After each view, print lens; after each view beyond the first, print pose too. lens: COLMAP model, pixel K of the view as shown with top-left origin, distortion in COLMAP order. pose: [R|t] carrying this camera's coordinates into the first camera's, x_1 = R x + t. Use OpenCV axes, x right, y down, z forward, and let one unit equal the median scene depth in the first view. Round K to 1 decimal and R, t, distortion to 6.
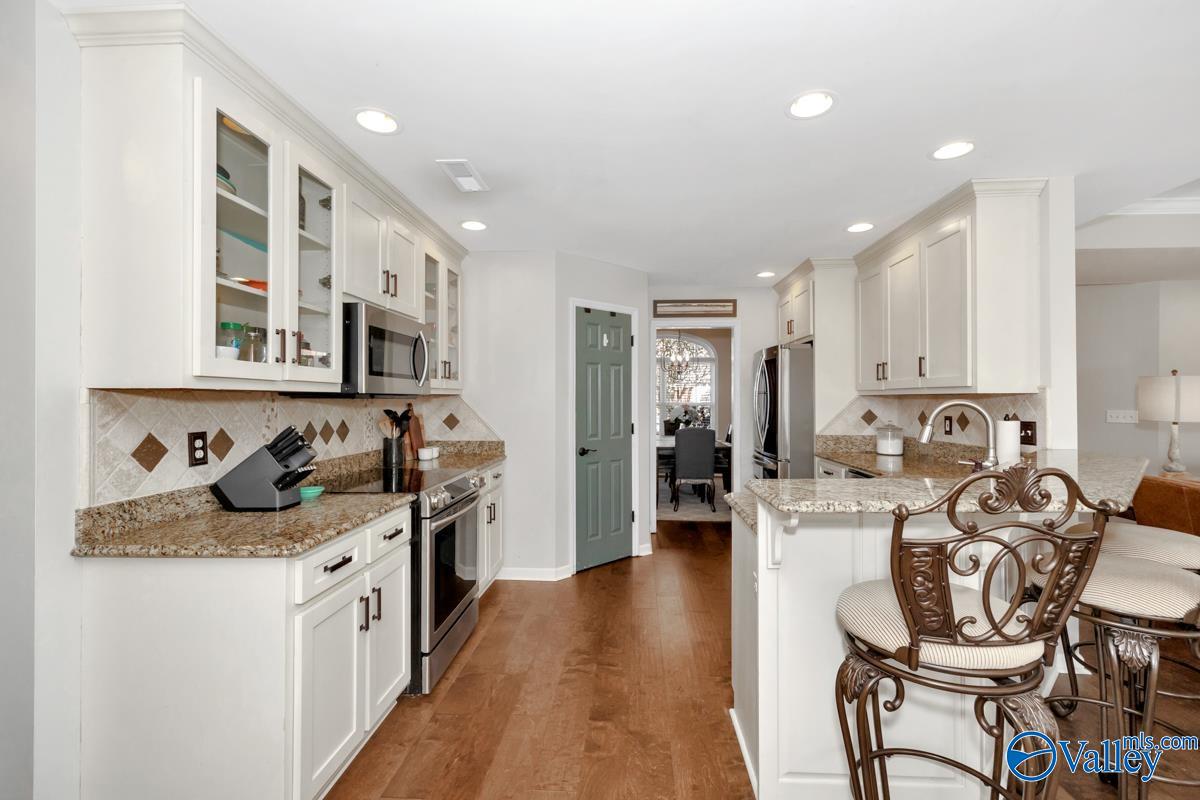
lens RADIAL K [[512.1, 0, 612.2], [0, 512.1, 399.1], [0, 0, 1]] dist [0.009903, -0.002735]
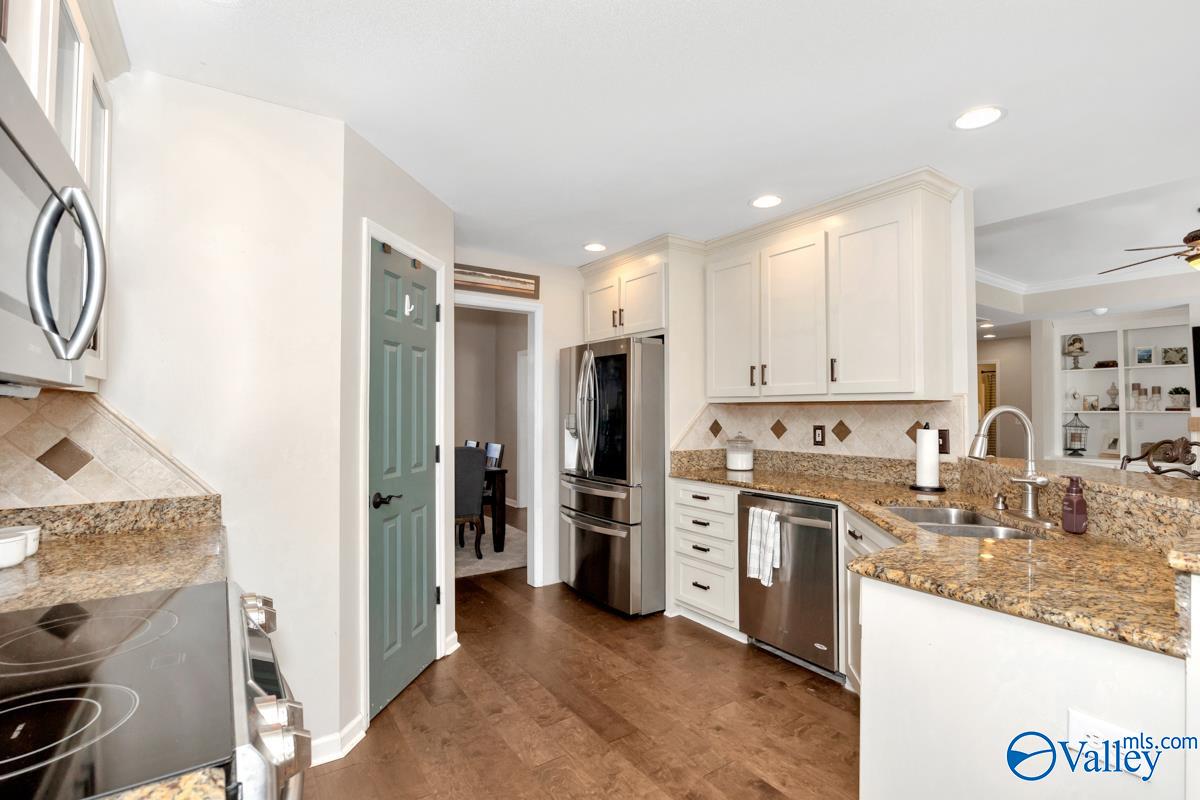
lens RADIAL K [[549.2, 0, 598.6], [0, 549.2, 401.6], [0, 0, 1]] dist [-0.022820, -0.000260]
pose [[0.798250, 0.009798, 0.602246, -0.235207], [-0.001229, 0.999892, -0.014638, 0.004192], [-0.602325, 0.010945, 0.798176, 0.403129]]
